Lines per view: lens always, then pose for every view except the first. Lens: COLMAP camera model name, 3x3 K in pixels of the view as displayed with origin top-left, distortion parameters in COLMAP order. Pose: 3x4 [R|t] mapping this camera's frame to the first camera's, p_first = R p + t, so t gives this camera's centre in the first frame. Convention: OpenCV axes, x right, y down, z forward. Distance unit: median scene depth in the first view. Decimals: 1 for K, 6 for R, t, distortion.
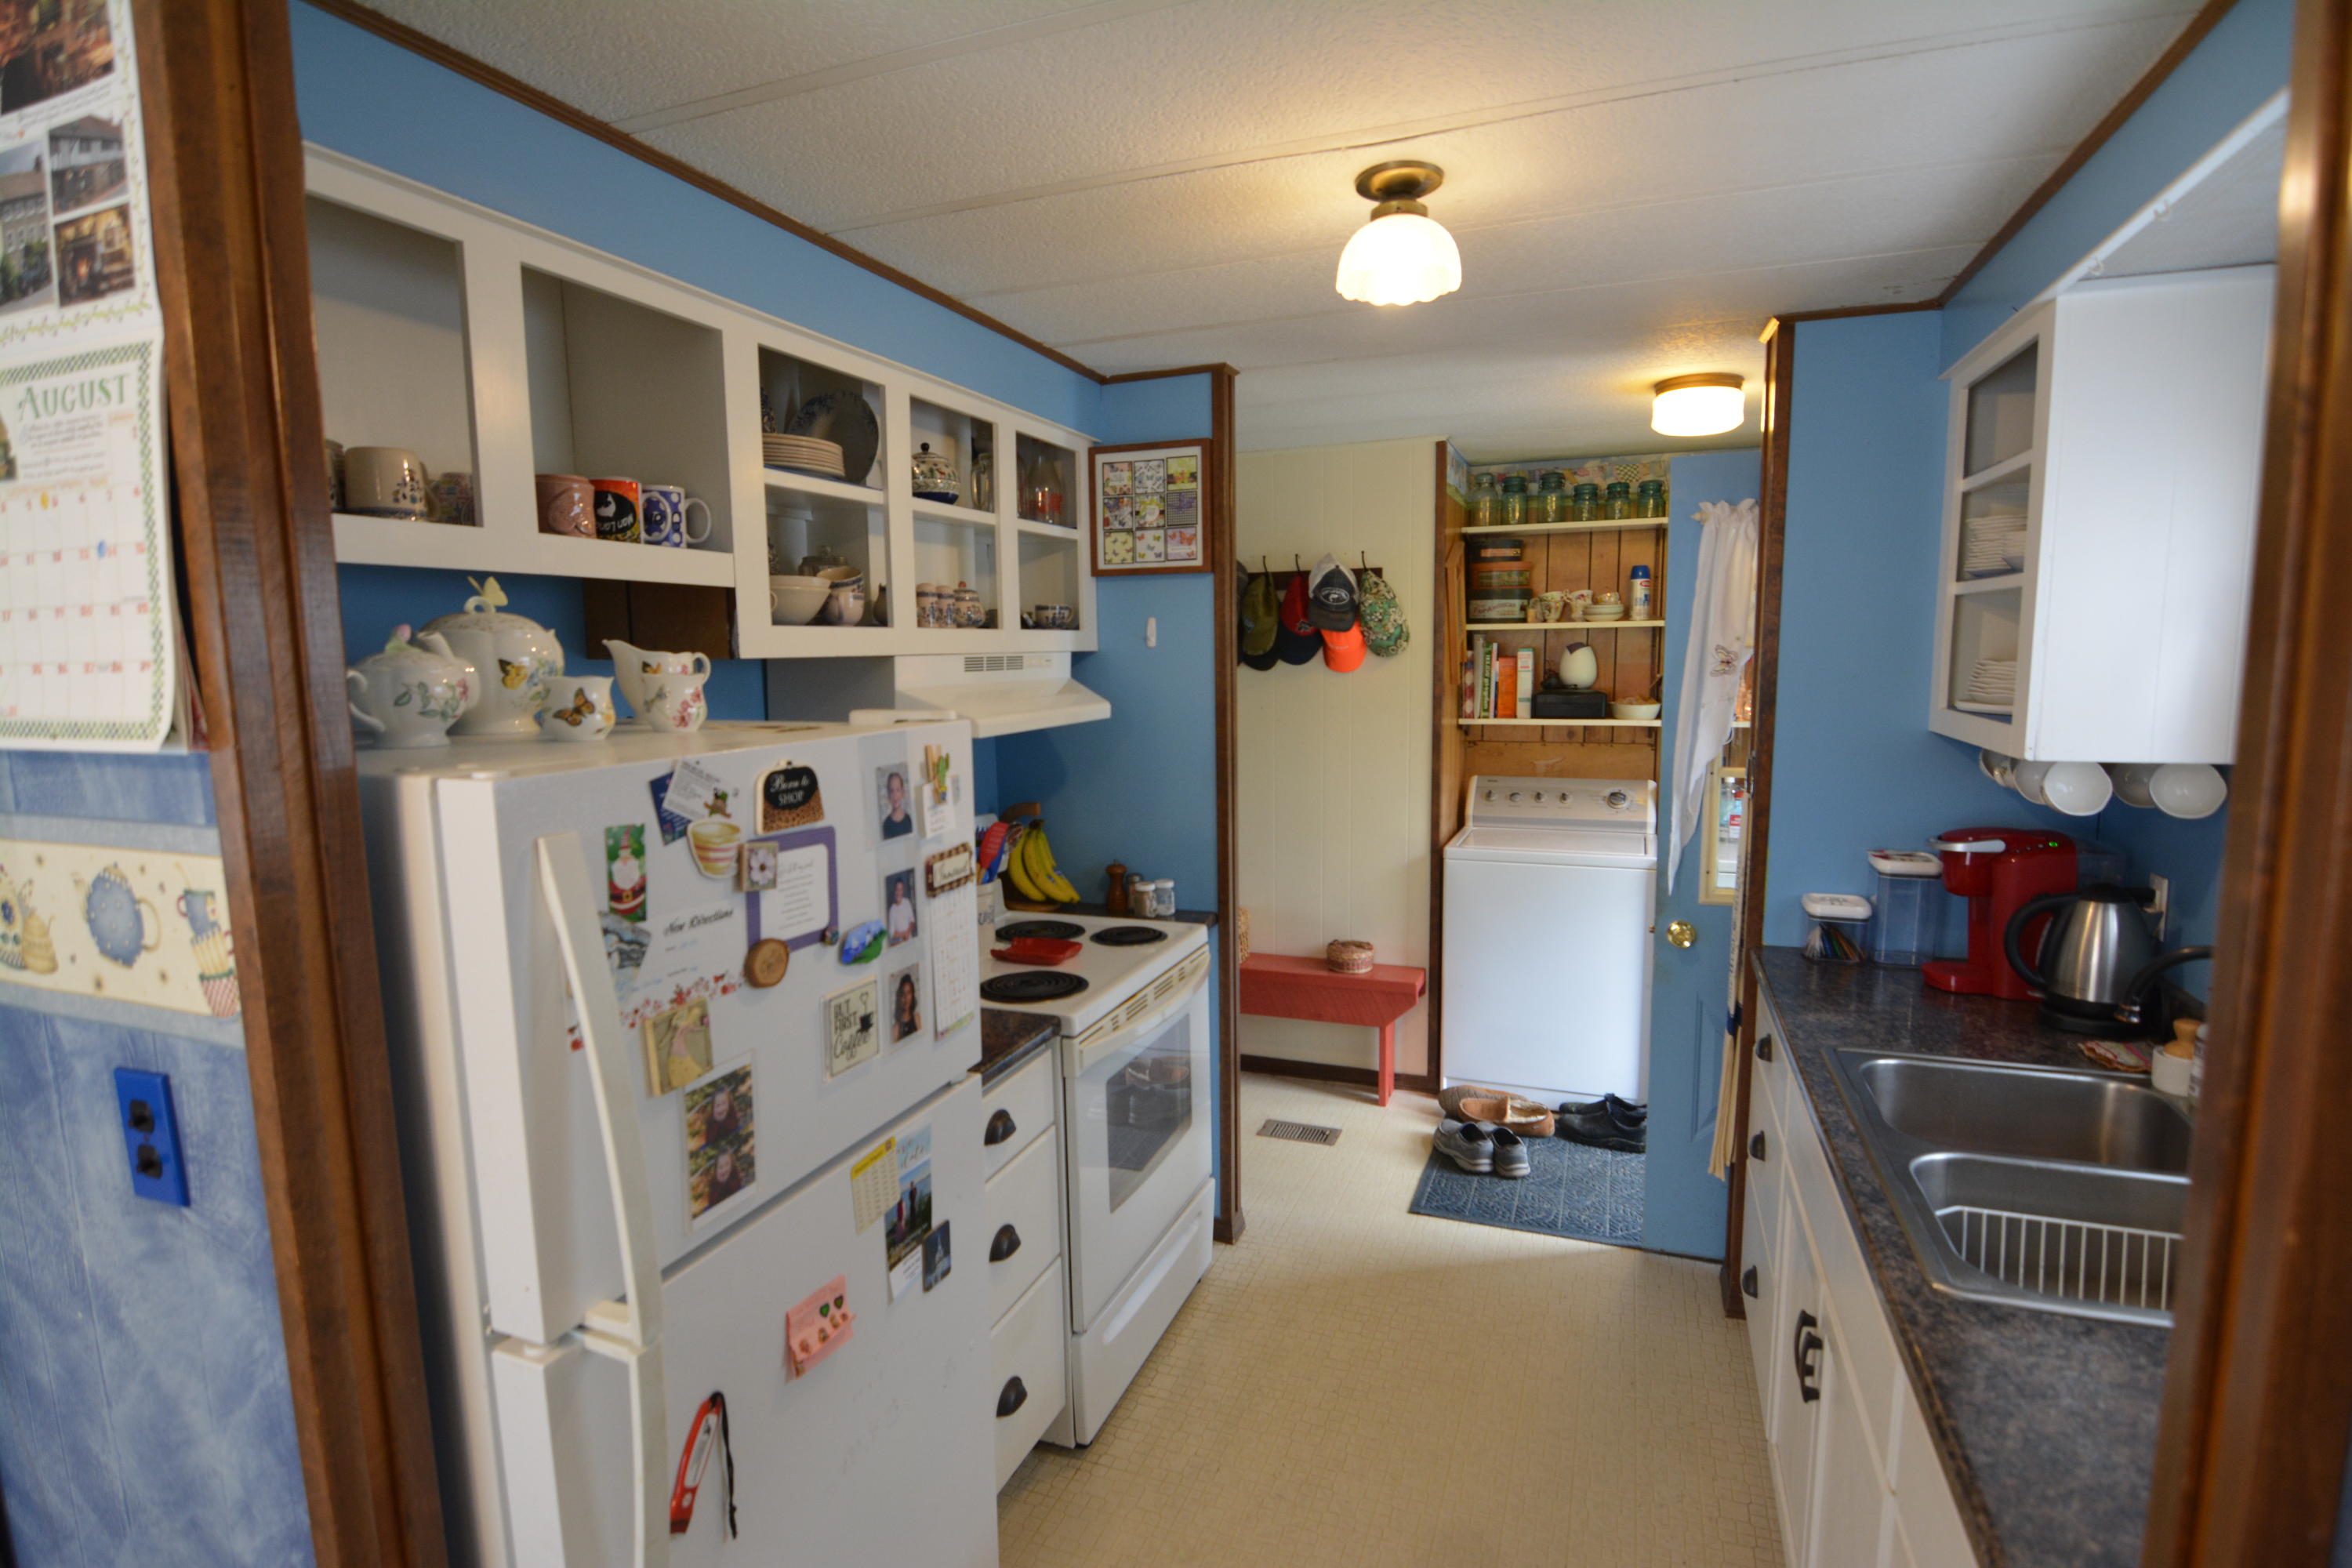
lens RADIAL K [[1149.2, 0, 1179.8], [0, 1149.2, 787.7], [0, 0, 1]] dist [-0.011512, -0.001720]
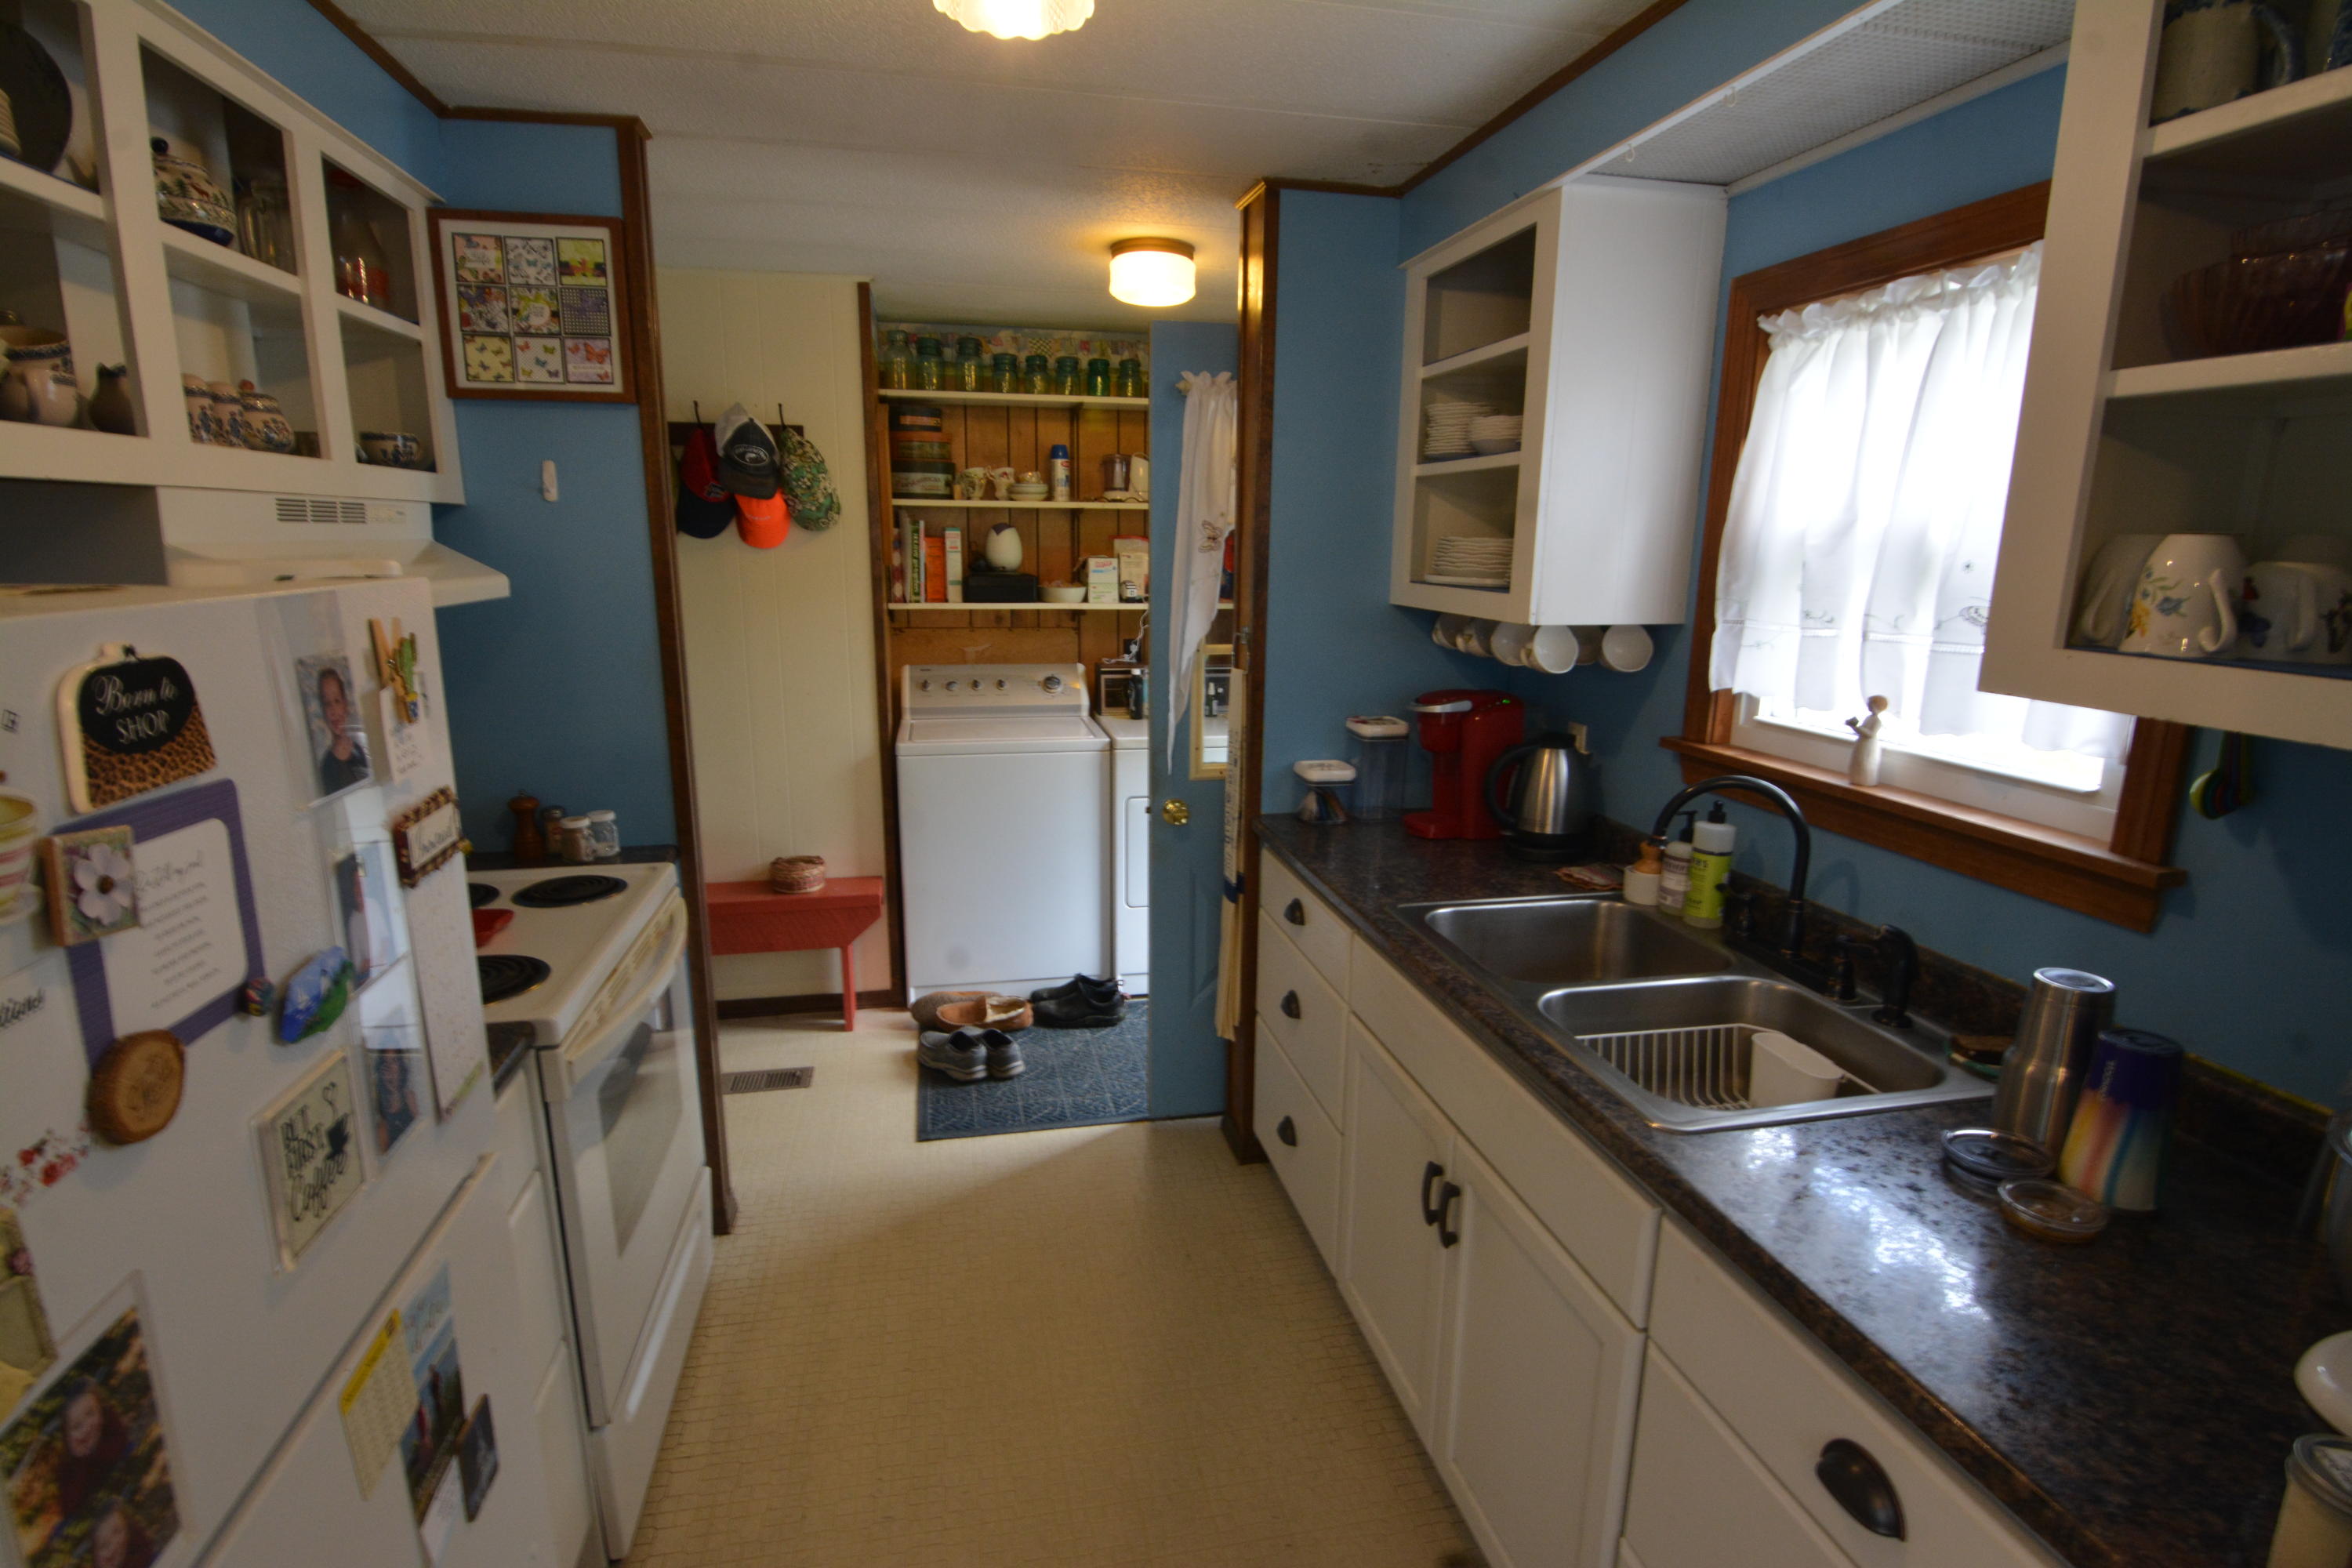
lens RADIAL K [[1137.7, 0, 1179.4], [0, 1137.7, 792.4], [0, 0, 1]] dist [-0.009806, -0.007151]
pose [[0.841892, -0.094434, 0.531319, -0.104752], [0.042540, 0.993119, 0.109105, 0.001732], [-0.537966, -0.069253, 0.840117, 0.179809]]
